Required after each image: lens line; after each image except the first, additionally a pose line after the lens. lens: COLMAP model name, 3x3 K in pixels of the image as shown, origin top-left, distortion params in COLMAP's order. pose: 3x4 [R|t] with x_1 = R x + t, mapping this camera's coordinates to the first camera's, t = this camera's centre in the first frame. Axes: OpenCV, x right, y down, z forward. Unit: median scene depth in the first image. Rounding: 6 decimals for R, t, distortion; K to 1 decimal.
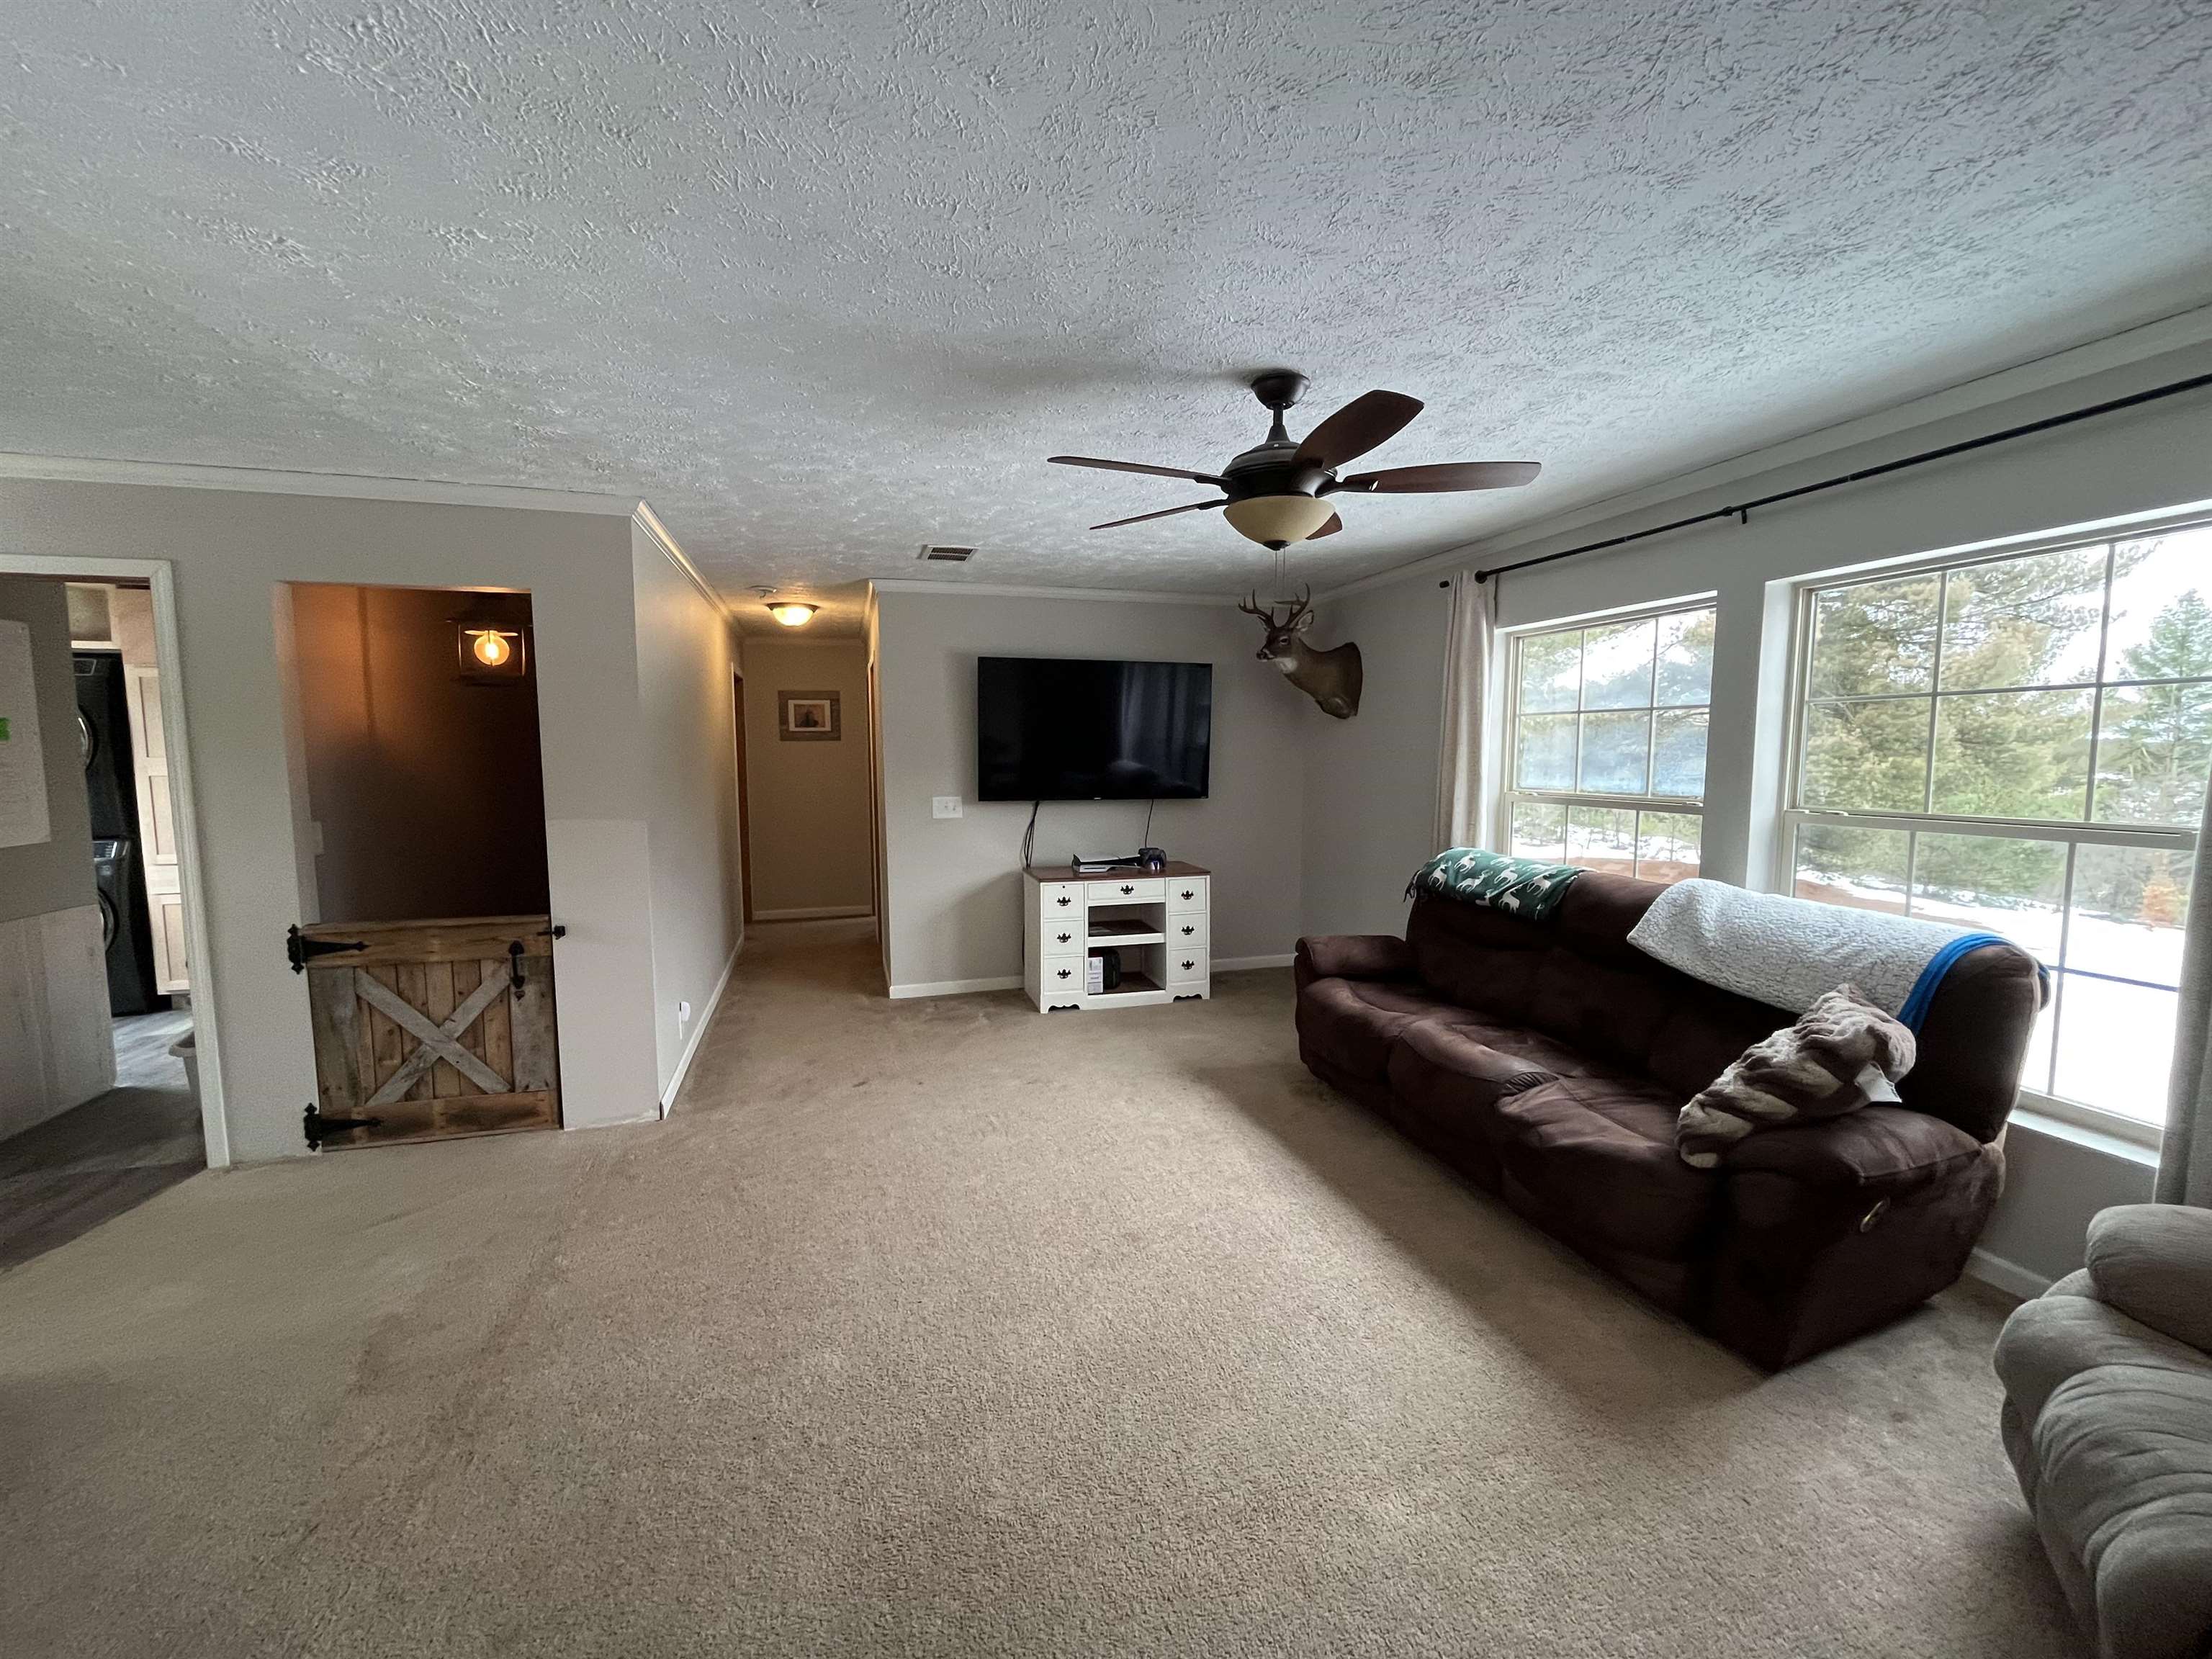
lens RADIAL K [[895.4, 0, 1099.7], [0, 895.4, 827.6], [0, 0, 1]] dist [-0.001276, -0.000075]
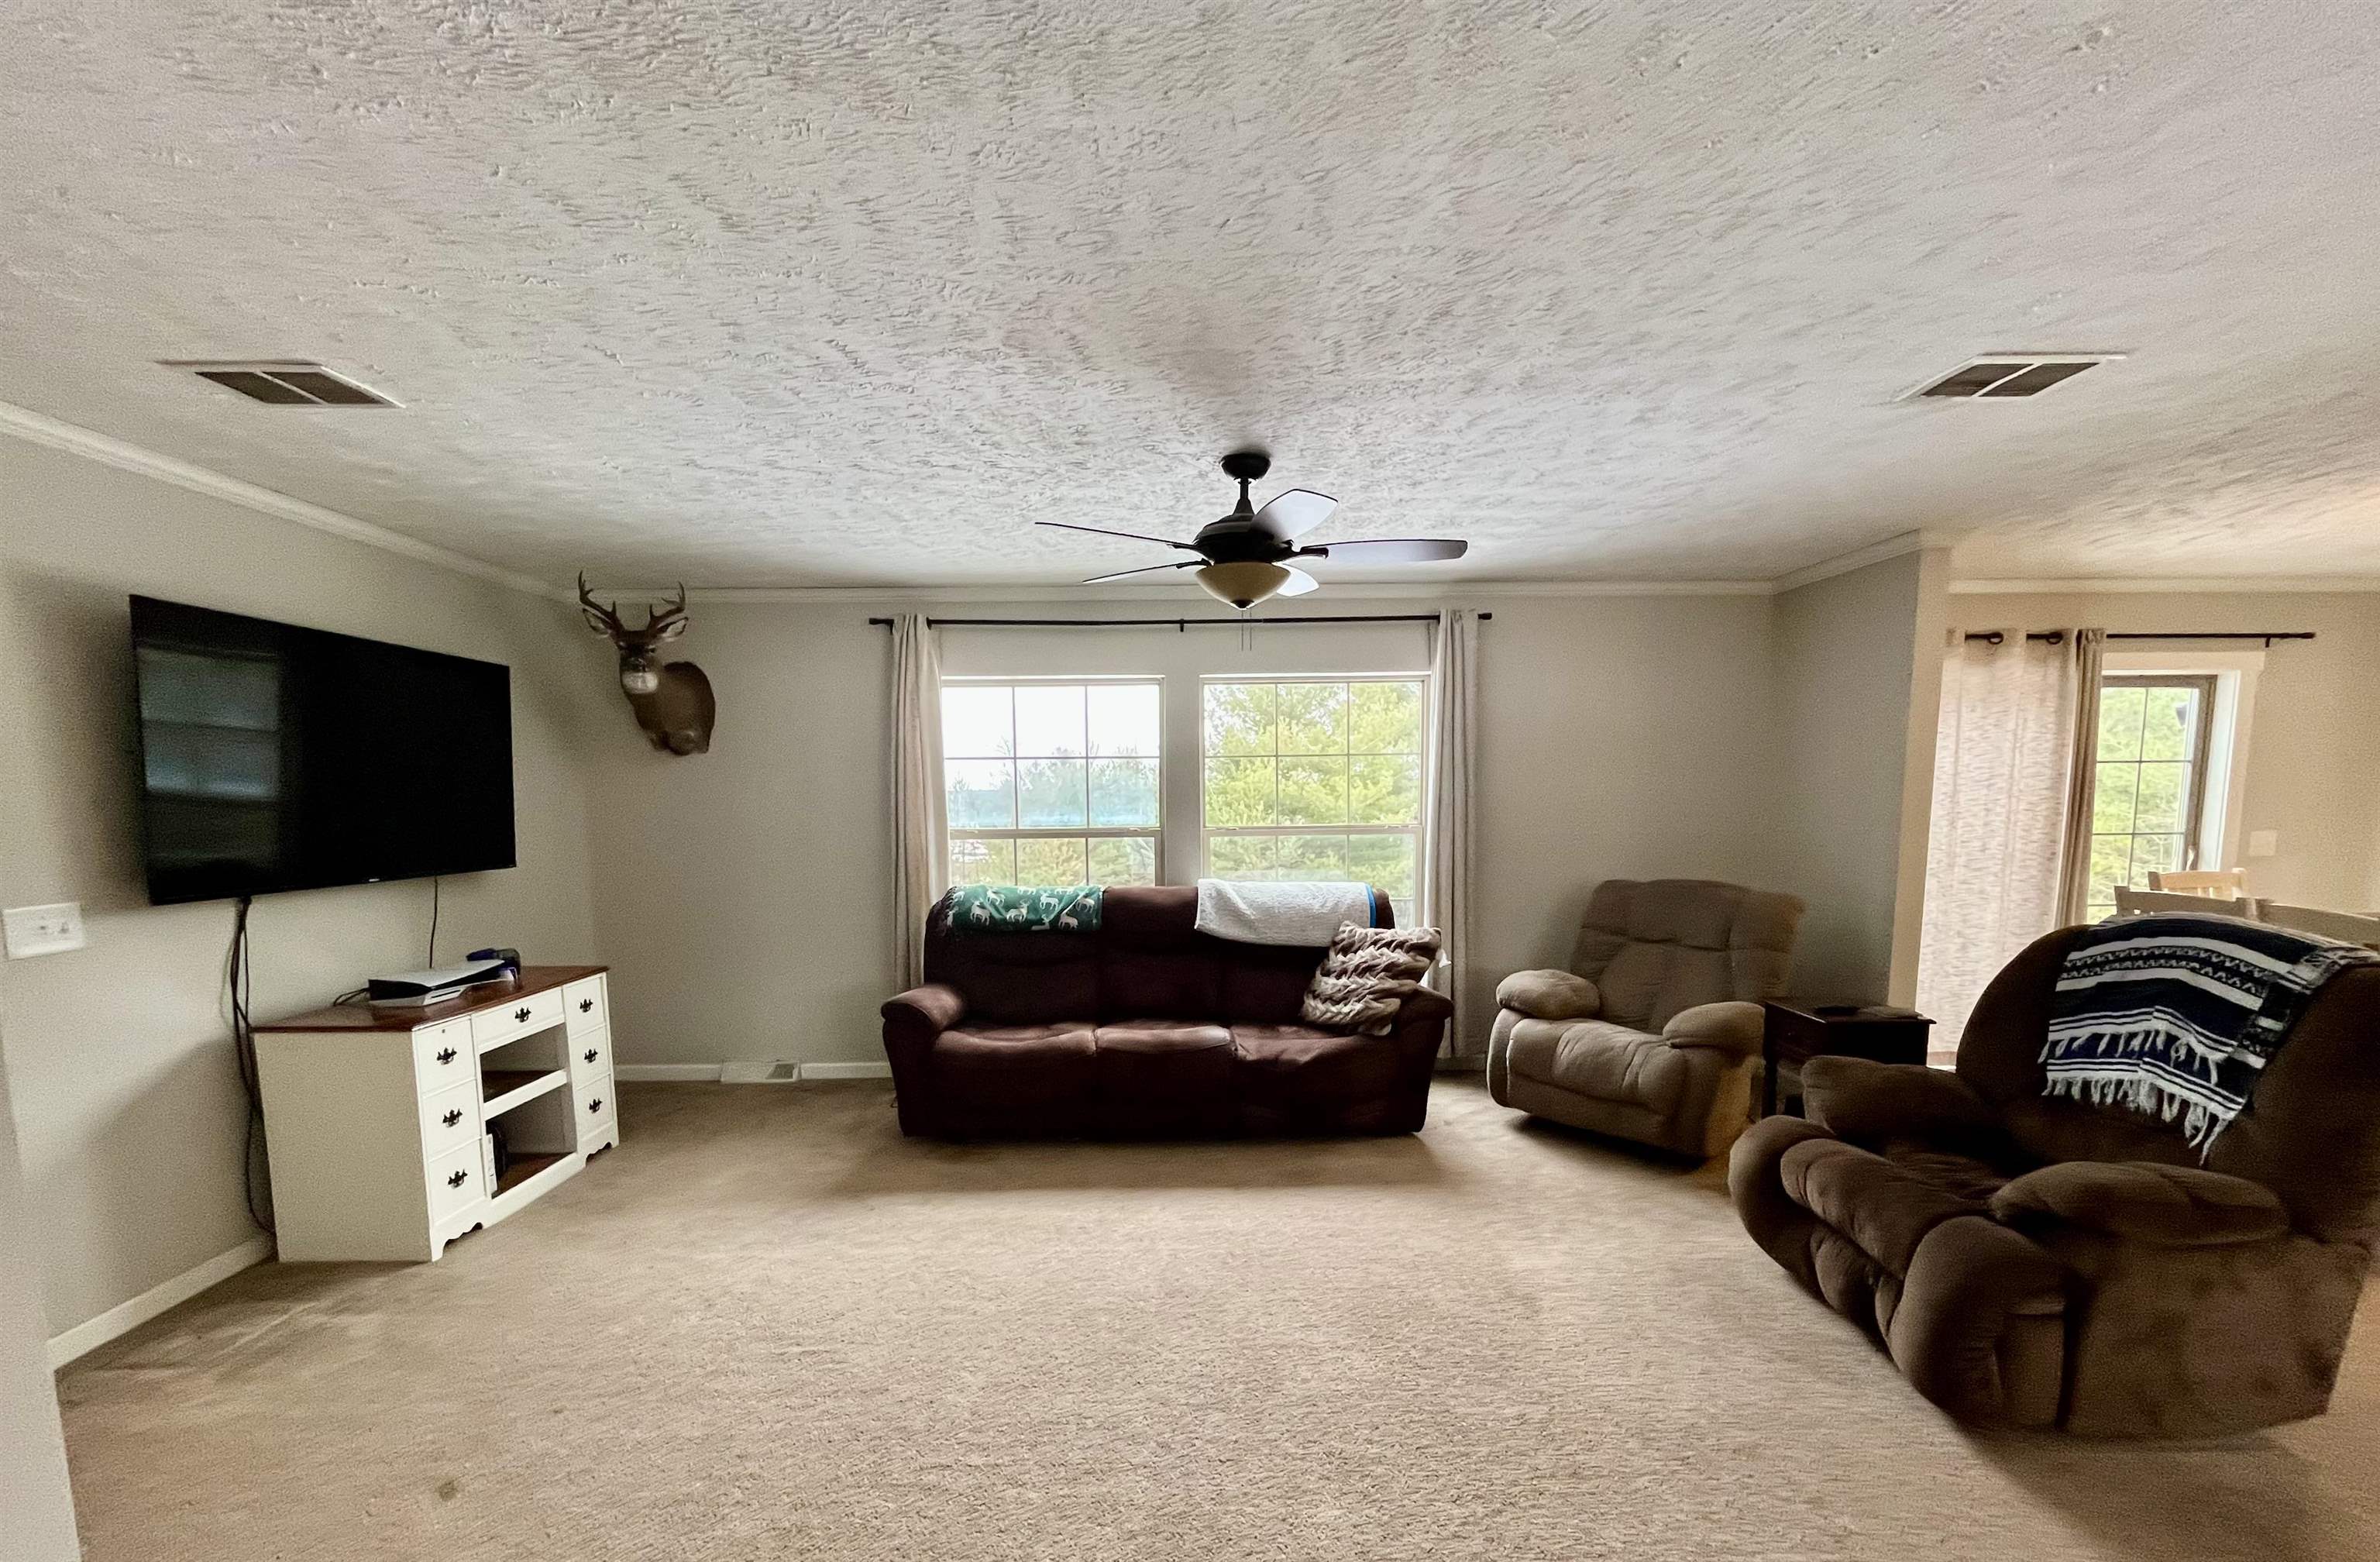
lens RADIAL K [[966.7, 0, 1171.8], [0, 966.7, 890.3], [0, 0, 1]] dist [-0.000860, -0.000203]
pose [[0.278123, -0.096840, 0.955651, -0.487820], [0.093136, 0.992936, 0.073513, -0.025492], [-0.956020, 0.068559, 0.285177, 0.360996]]
